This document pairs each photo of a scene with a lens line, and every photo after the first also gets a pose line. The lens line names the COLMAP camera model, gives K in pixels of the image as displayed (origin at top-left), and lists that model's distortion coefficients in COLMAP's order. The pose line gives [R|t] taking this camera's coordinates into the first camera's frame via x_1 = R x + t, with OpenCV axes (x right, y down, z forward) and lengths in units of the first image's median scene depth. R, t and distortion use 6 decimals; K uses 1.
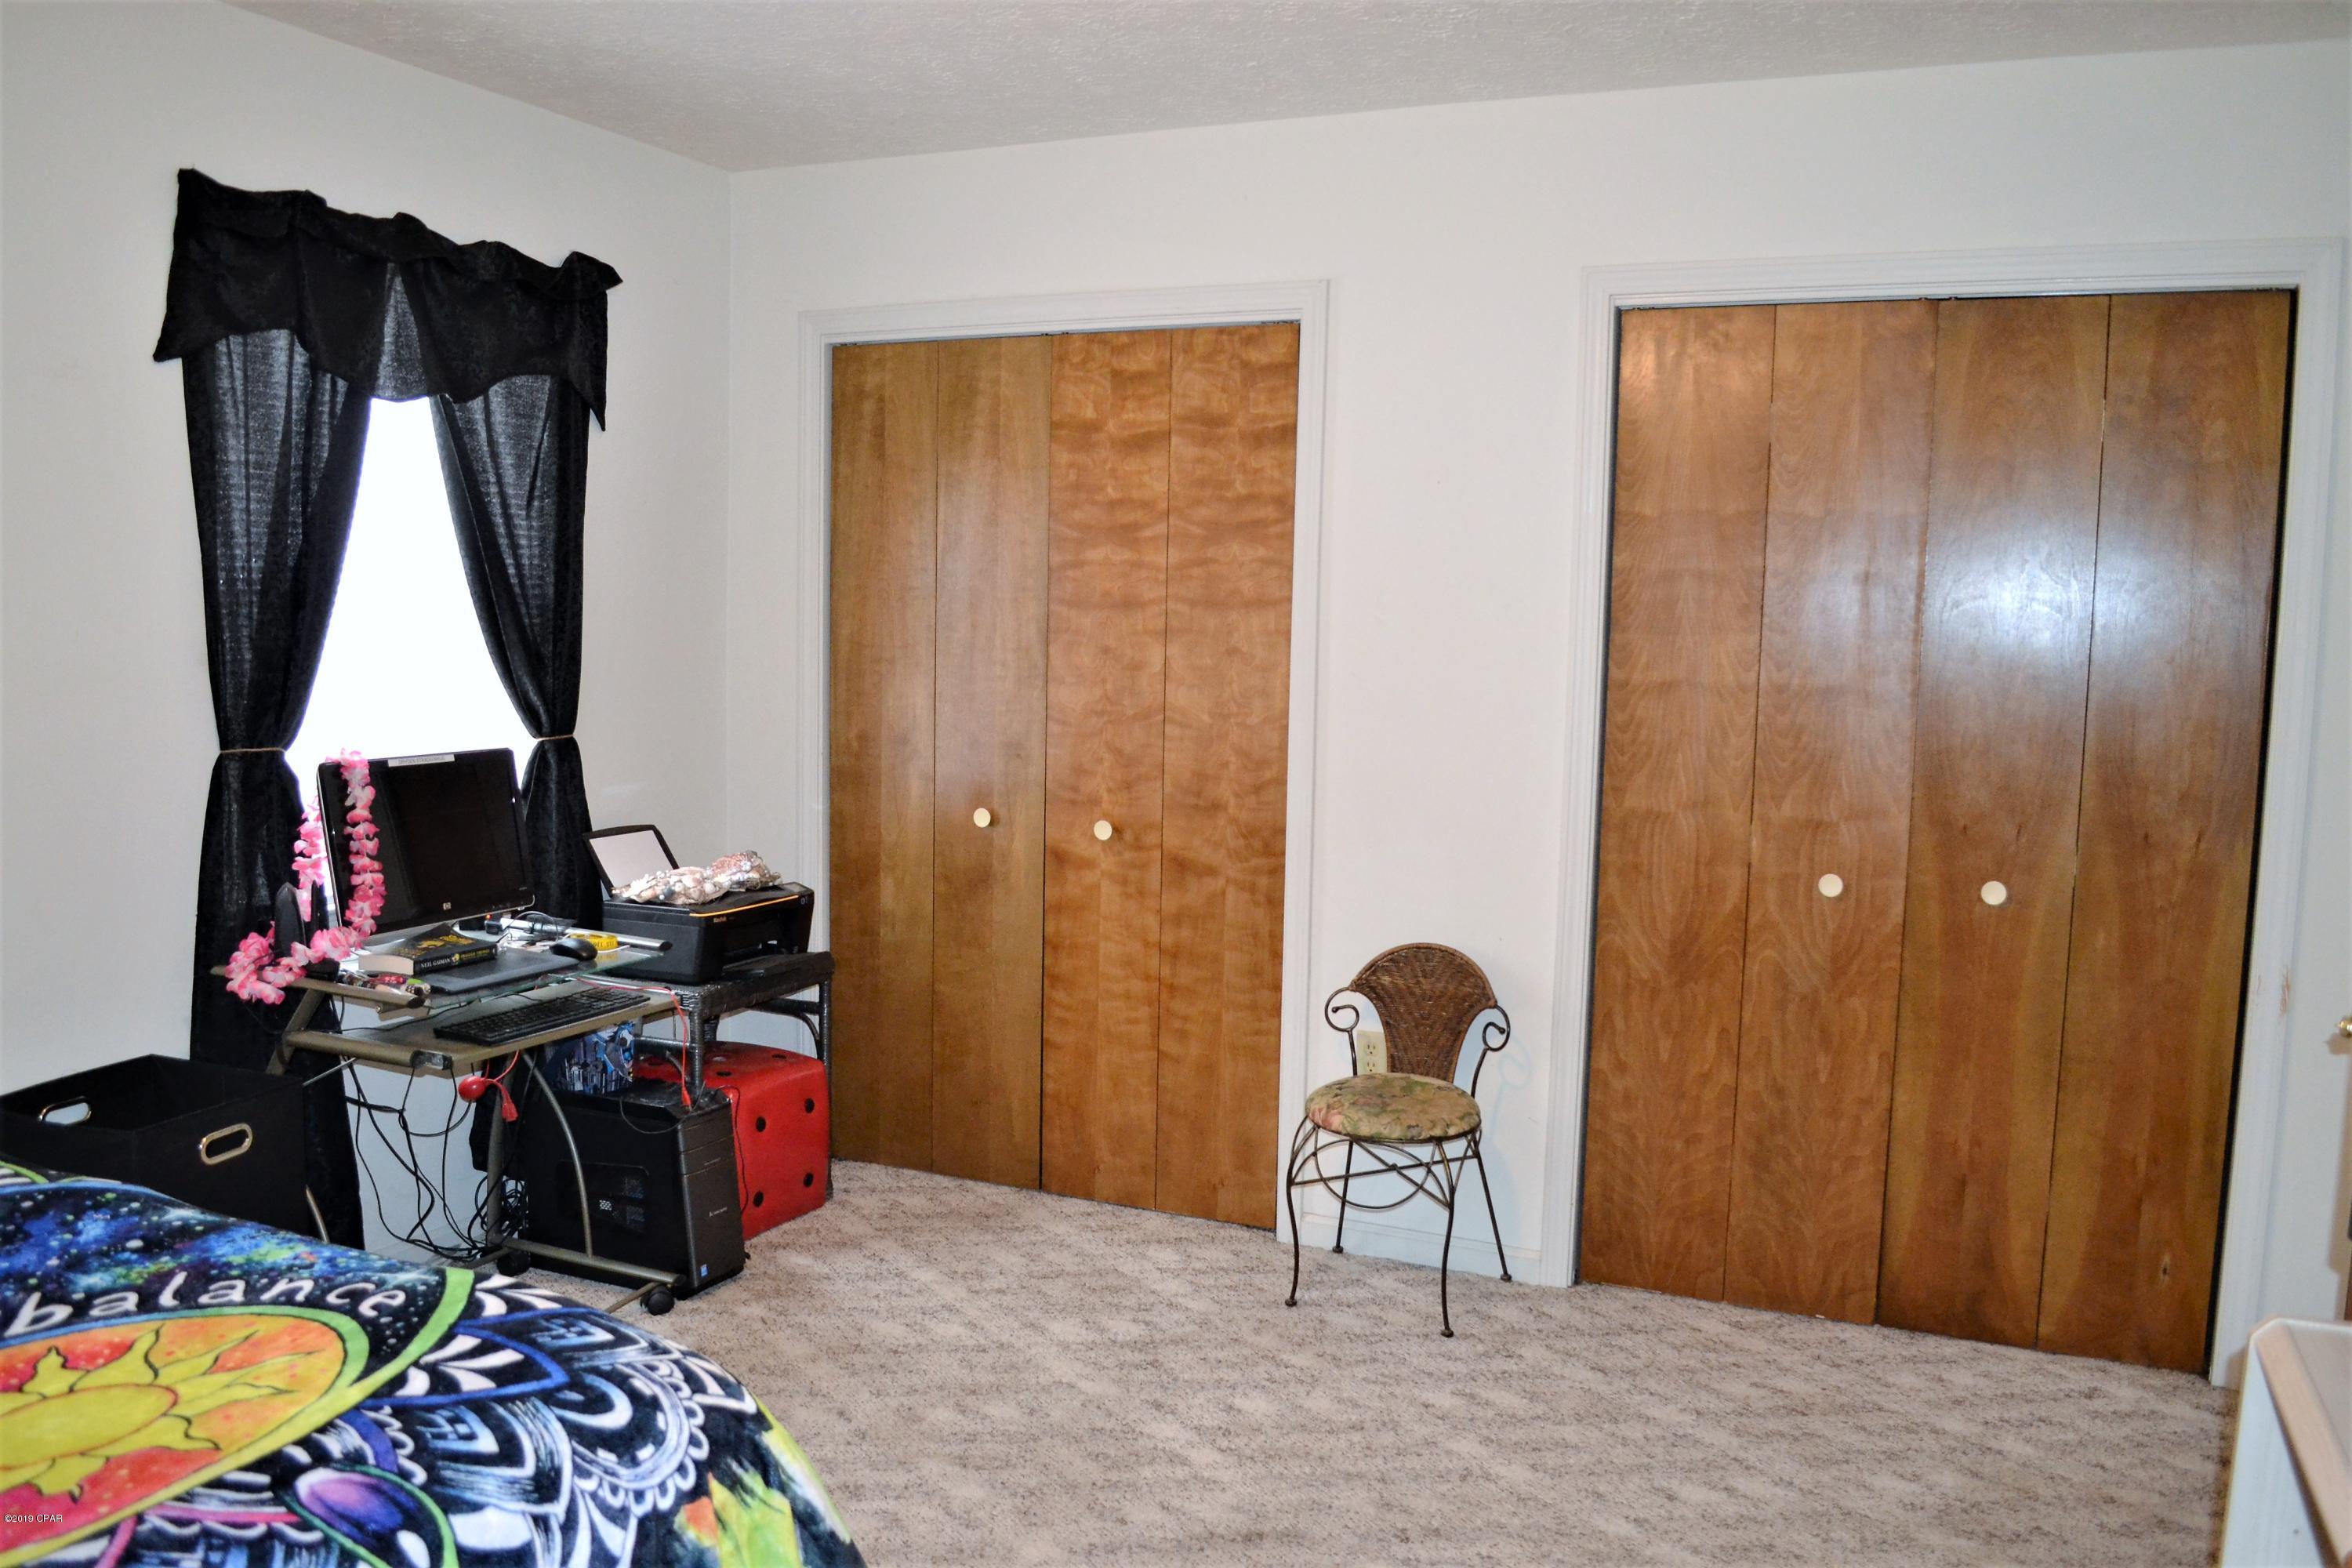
lens RADIAL K [[1891.5, 0, 1096.8], [0, 1891.5, 781.7], [0, 0, 1]] dist [-0.073091, -0.008520]
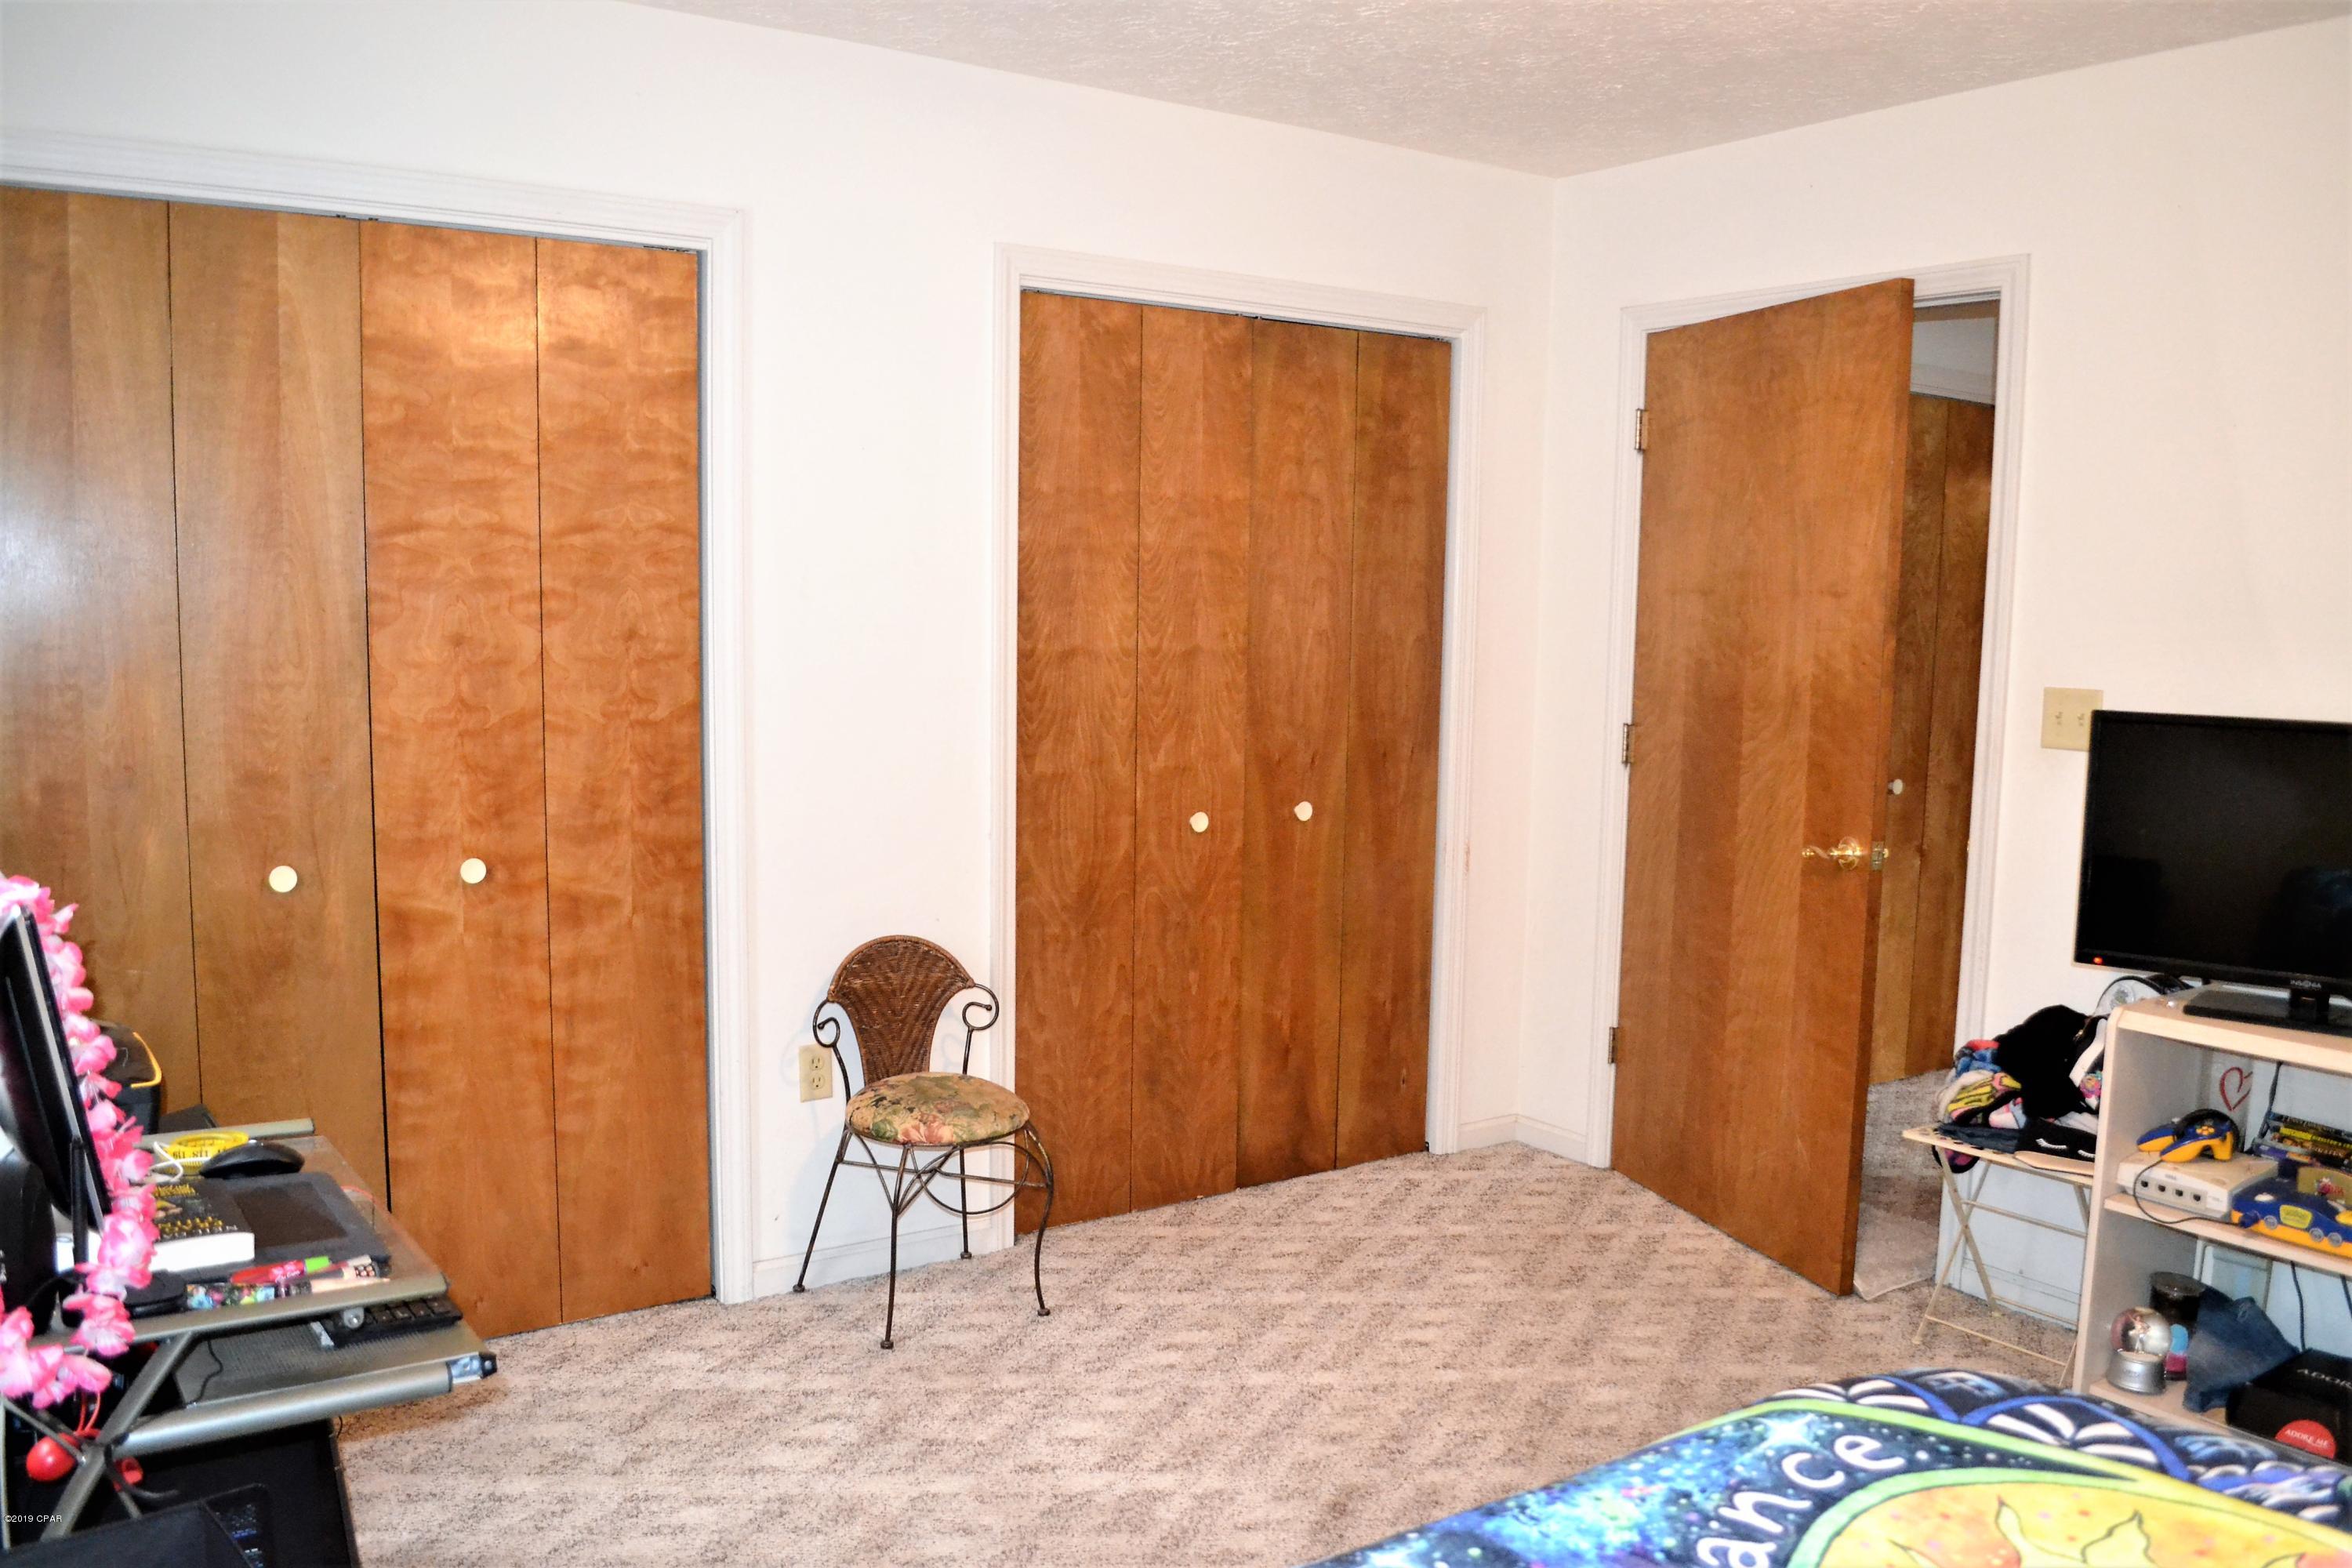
lens RADIAL K [[1891.5, 0, 1178.0], [0, 1891.5, 792.8], [0, 0, 1]] dist [-0.073091, -0.008520]
pose [[0.495425, -0.100971, 0.862762, -0.583257], [0.080951, 0.994266, 0.069877, -0.042107], [-0.864870, 0.035222, 0.500758, 0.409880]]
